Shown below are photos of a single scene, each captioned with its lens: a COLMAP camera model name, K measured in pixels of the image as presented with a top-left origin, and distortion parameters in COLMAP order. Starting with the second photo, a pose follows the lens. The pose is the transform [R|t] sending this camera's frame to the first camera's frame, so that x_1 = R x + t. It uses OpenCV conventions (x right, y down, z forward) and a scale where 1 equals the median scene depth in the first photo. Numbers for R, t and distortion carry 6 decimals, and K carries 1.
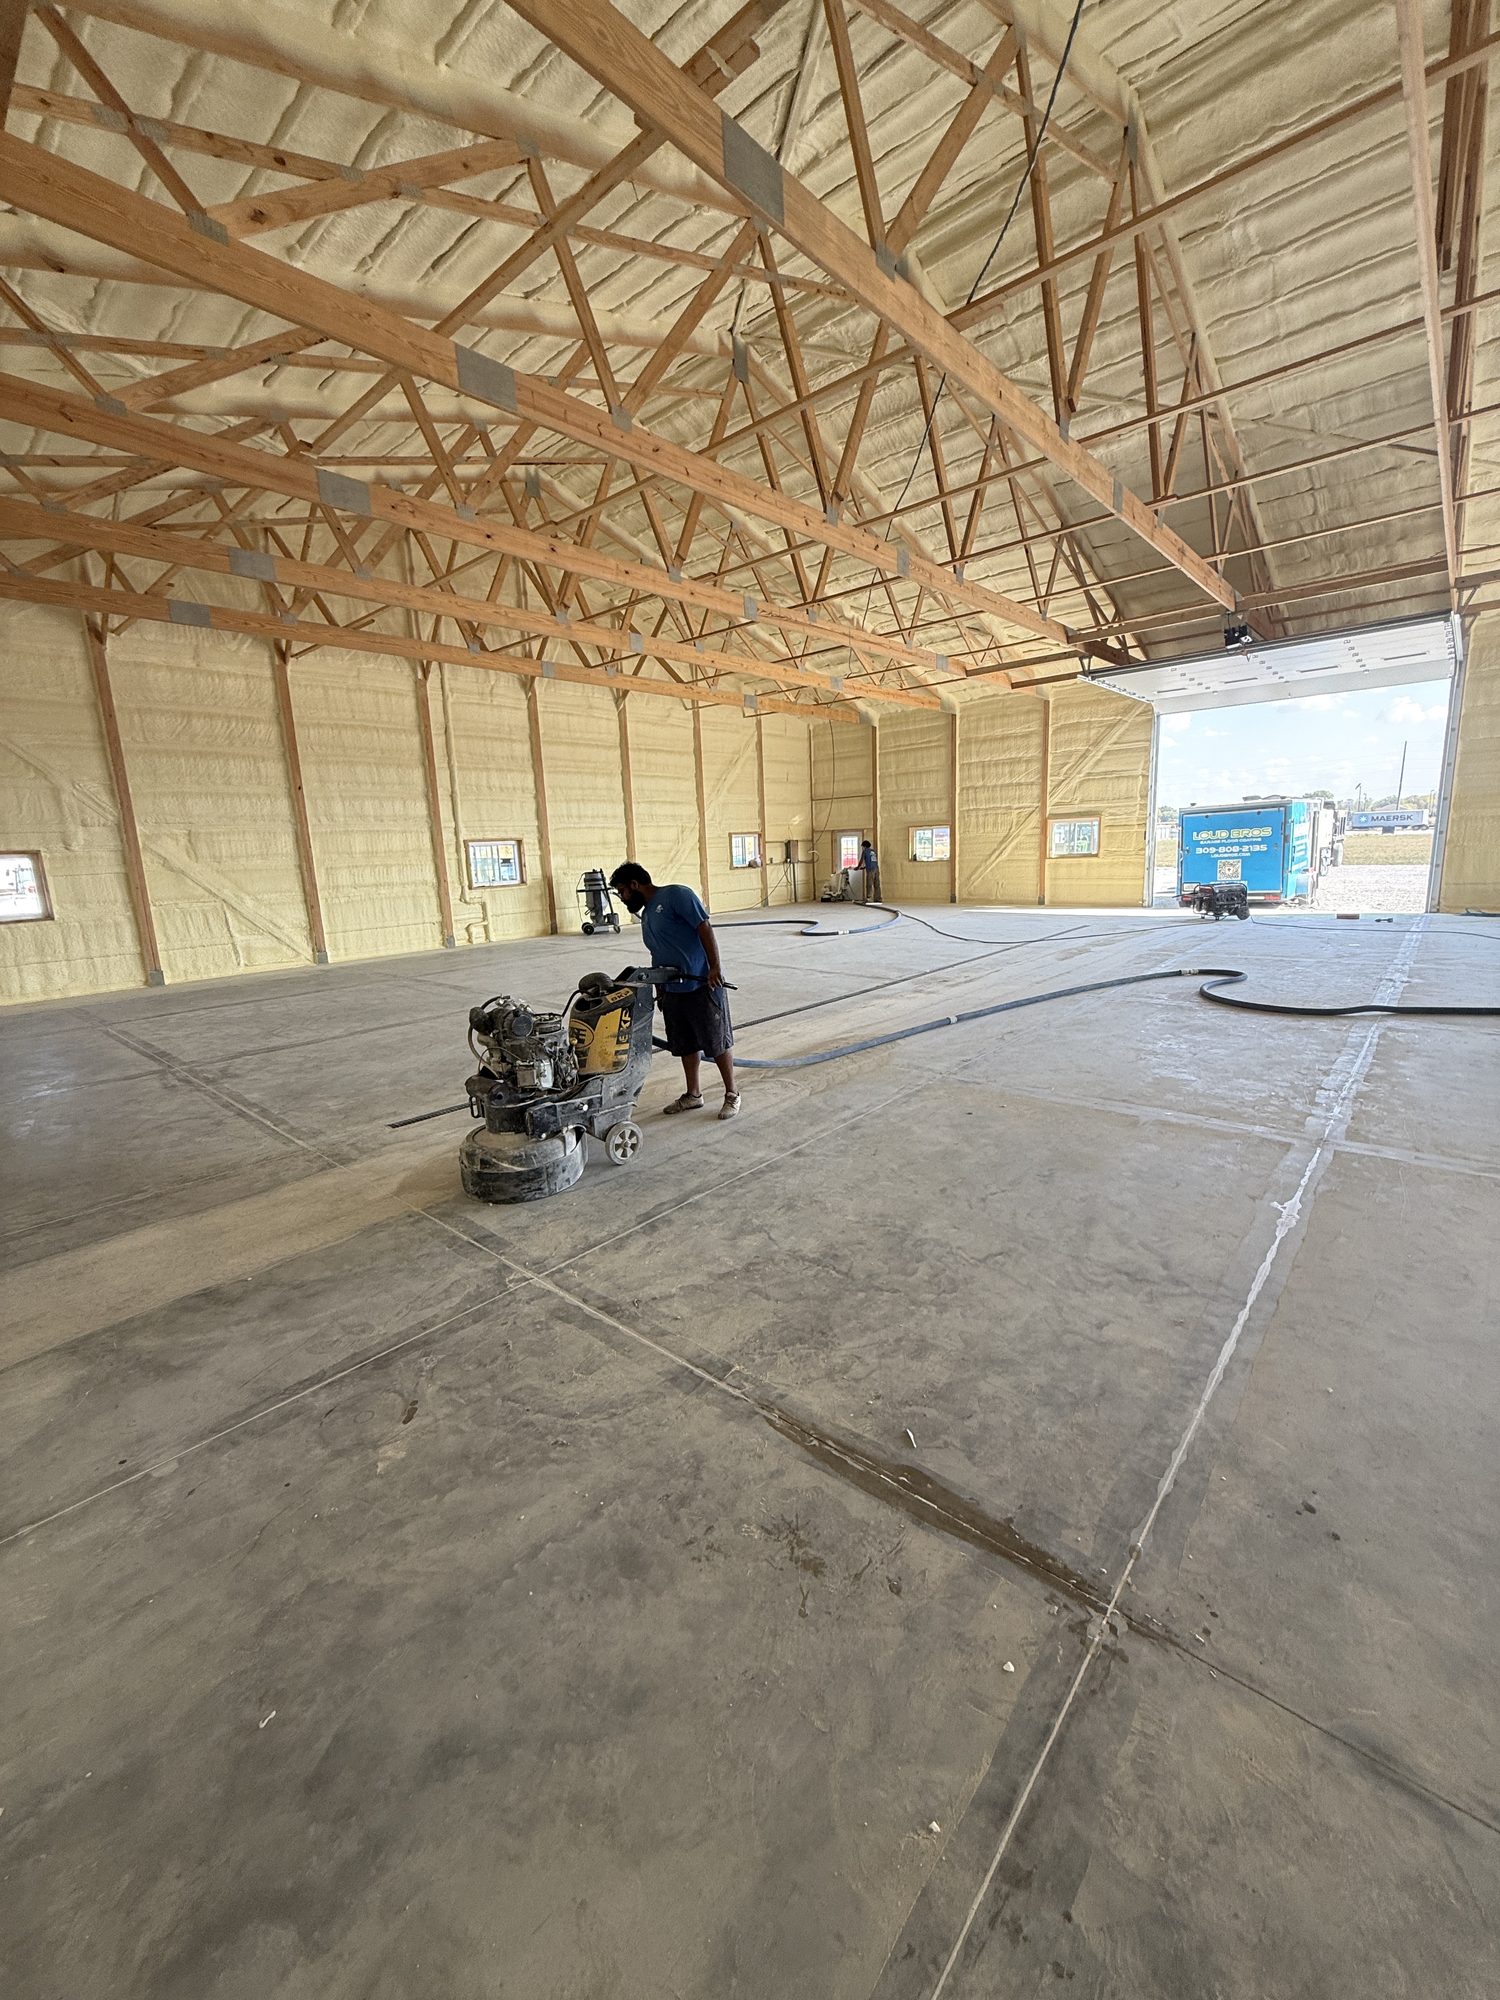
lens RADIAL K [[799.1, 0, 748.7], [0, 799.1, 999.3], [0, 0, 1]] dist [0.002810, -0.000269]
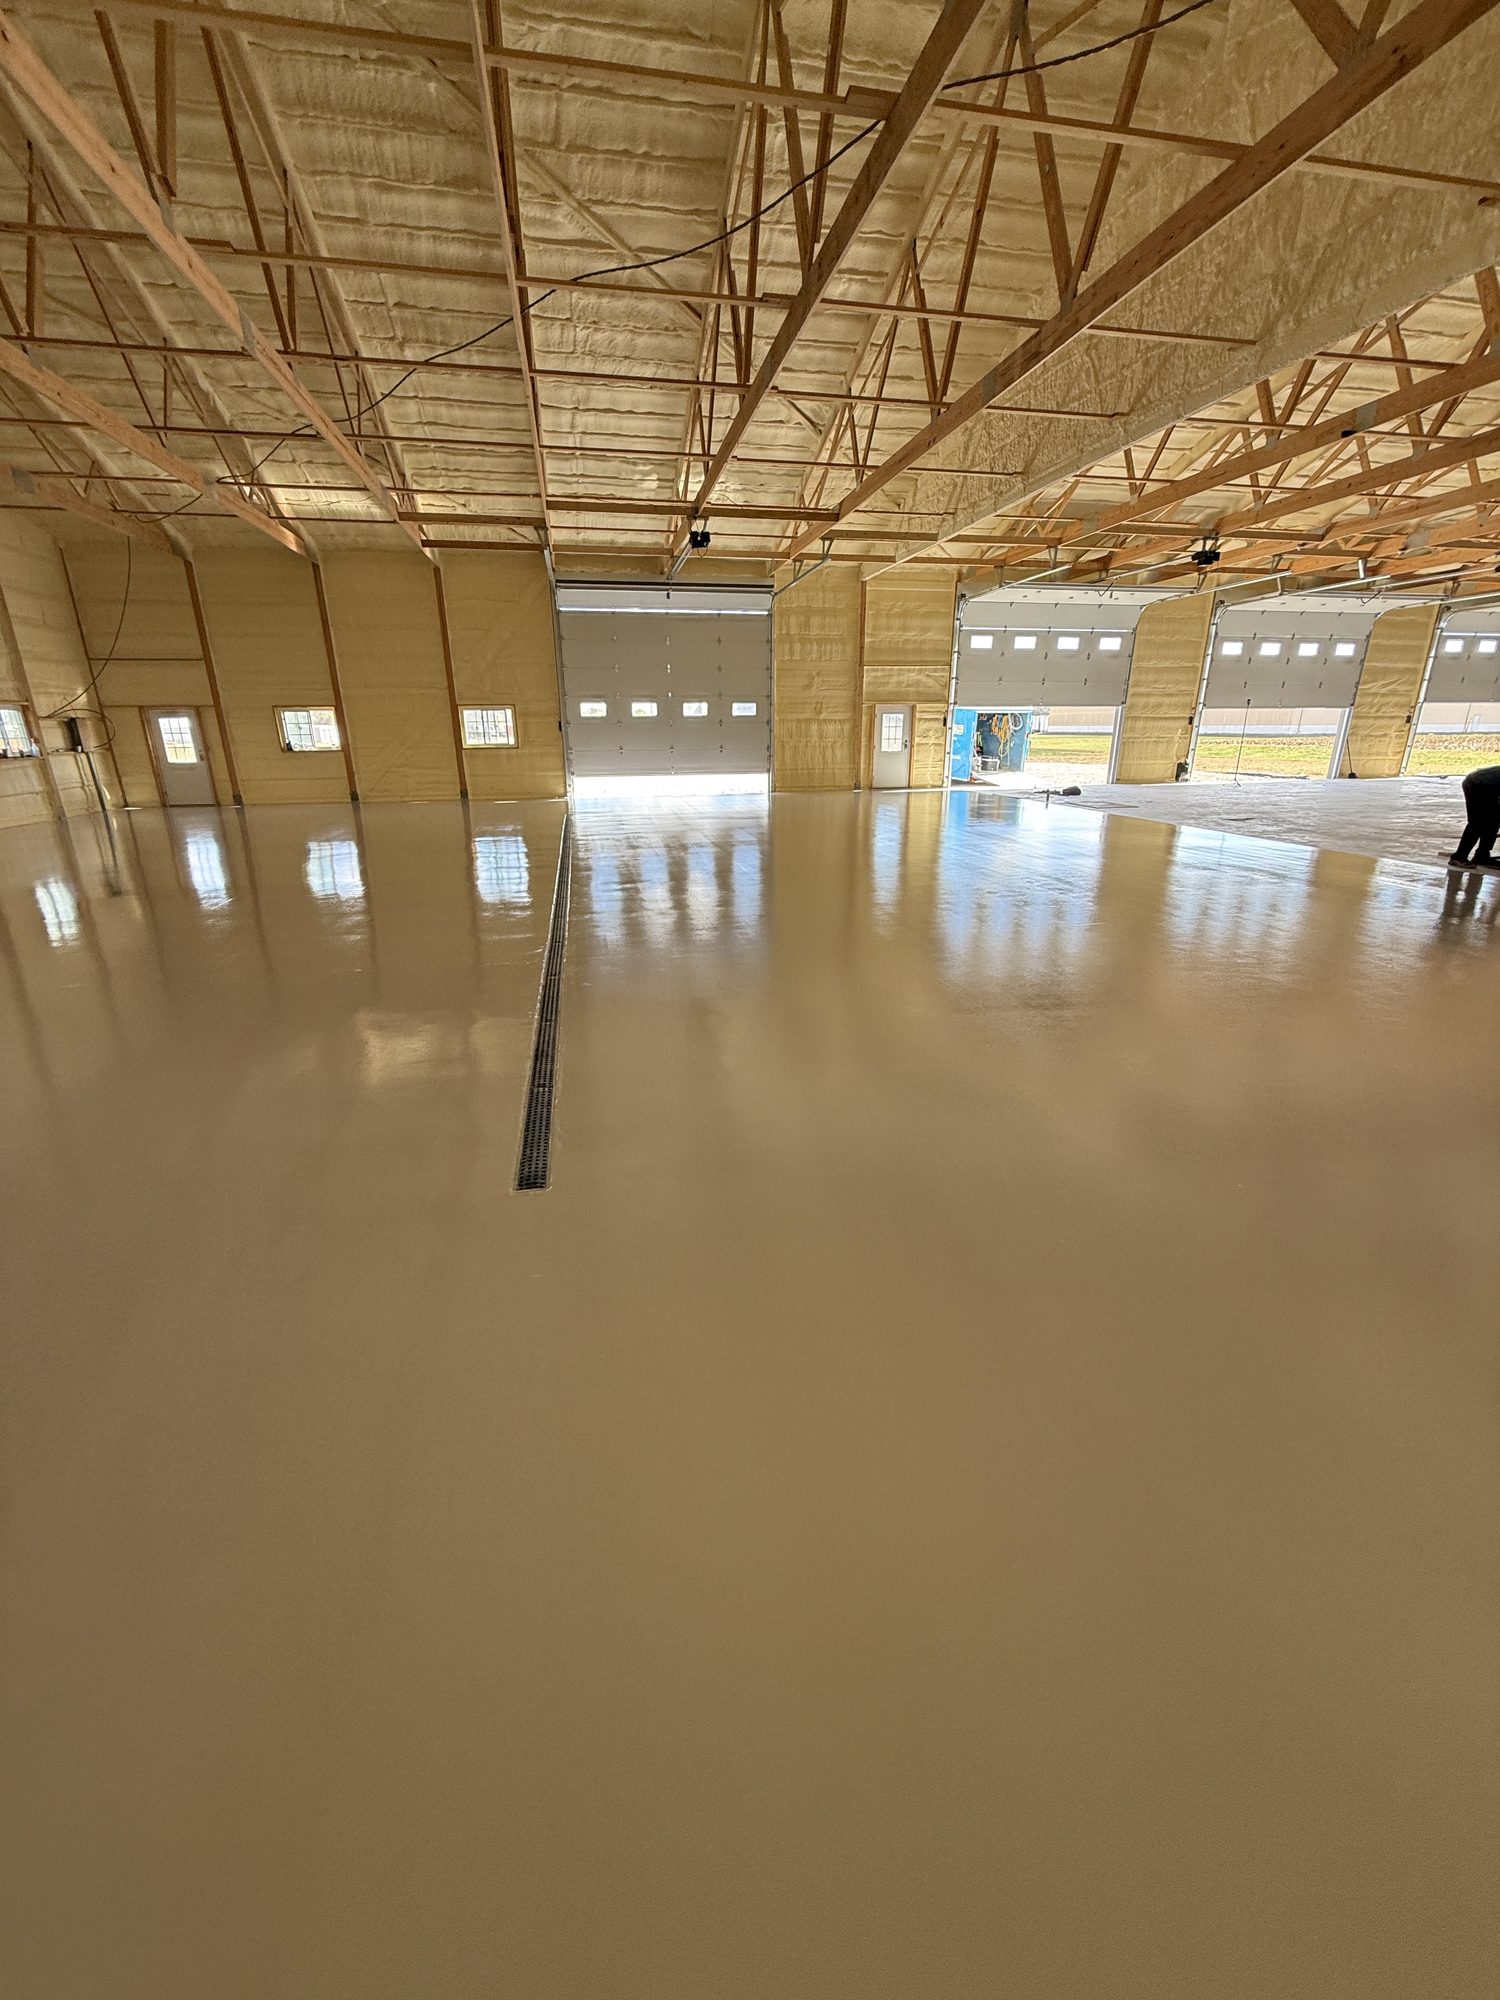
lens RADIAL K [[799.1, 0, 751.3], [0, 799.1, 993.8], [0, 0, 1]] dist [0.002810, -0.000269]
pose [[0.601668, -0.216643, 0.768805, -0.261853], [0.131256, 0.976247, 0.172378, -0.018881], [-0.787888, -0.002804, 0.615812, 0.198162]]
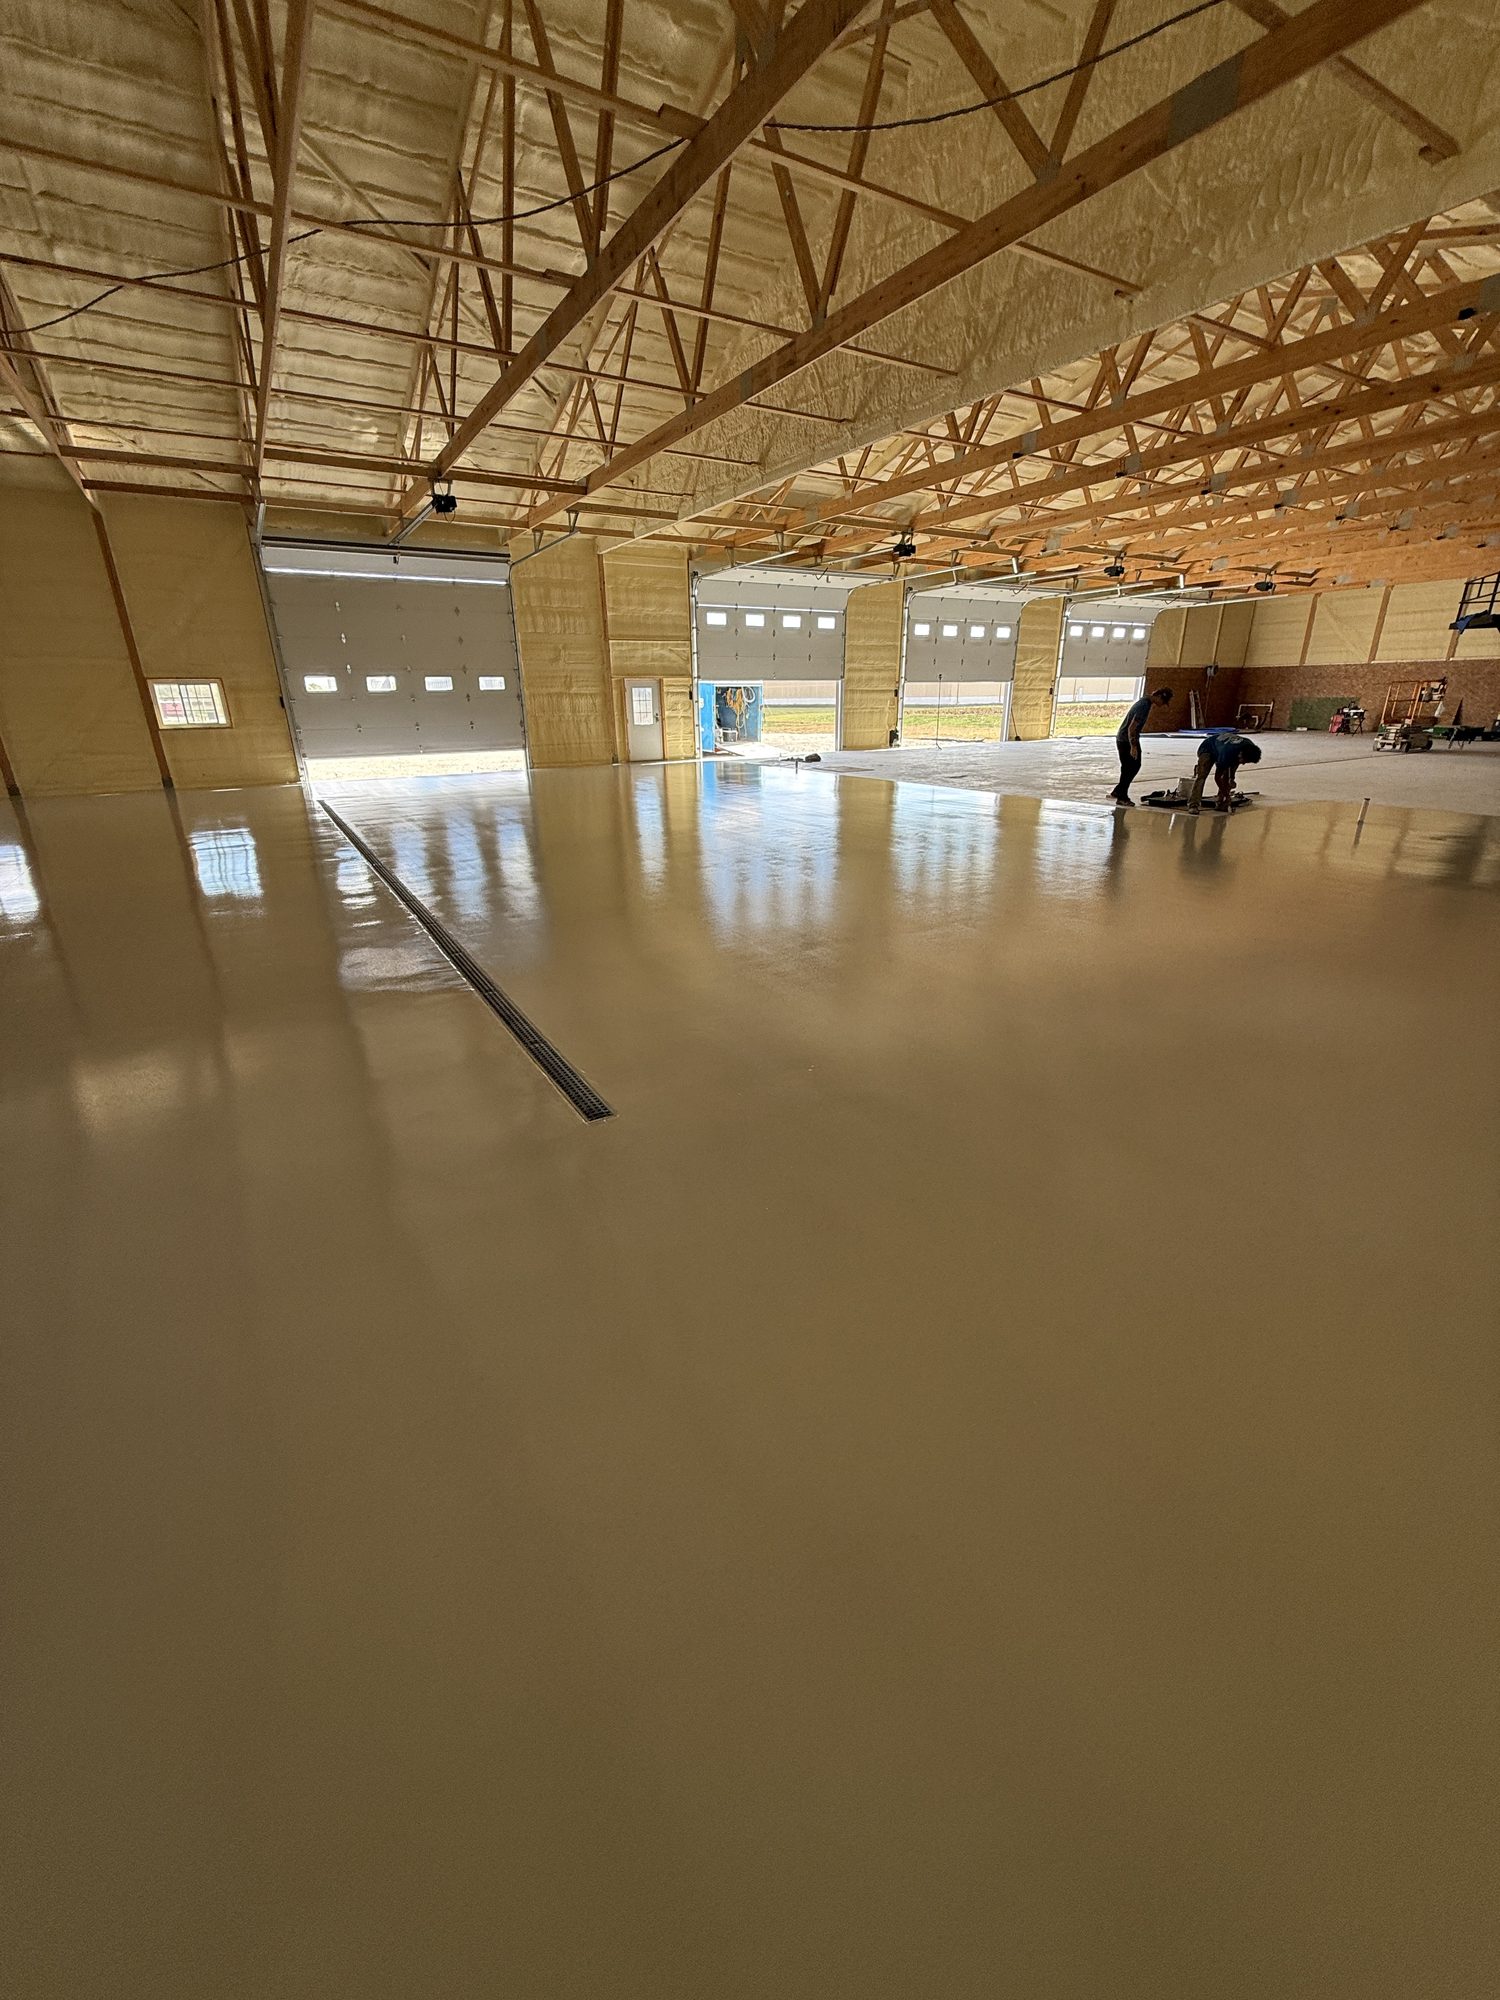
lens RADIAL K [[799.1, 0, 745.5], [0, 799.1, 995.7], [0, 0, 1]] dist [0.002810, -0.000269]
pose [[0.297264, -0.297874, 0.907141, -0.343326], [0.180323, 0.950507, 0.253023, -0.026900], [-0.937613, 0.088363, 0.336265, 0.255821]]
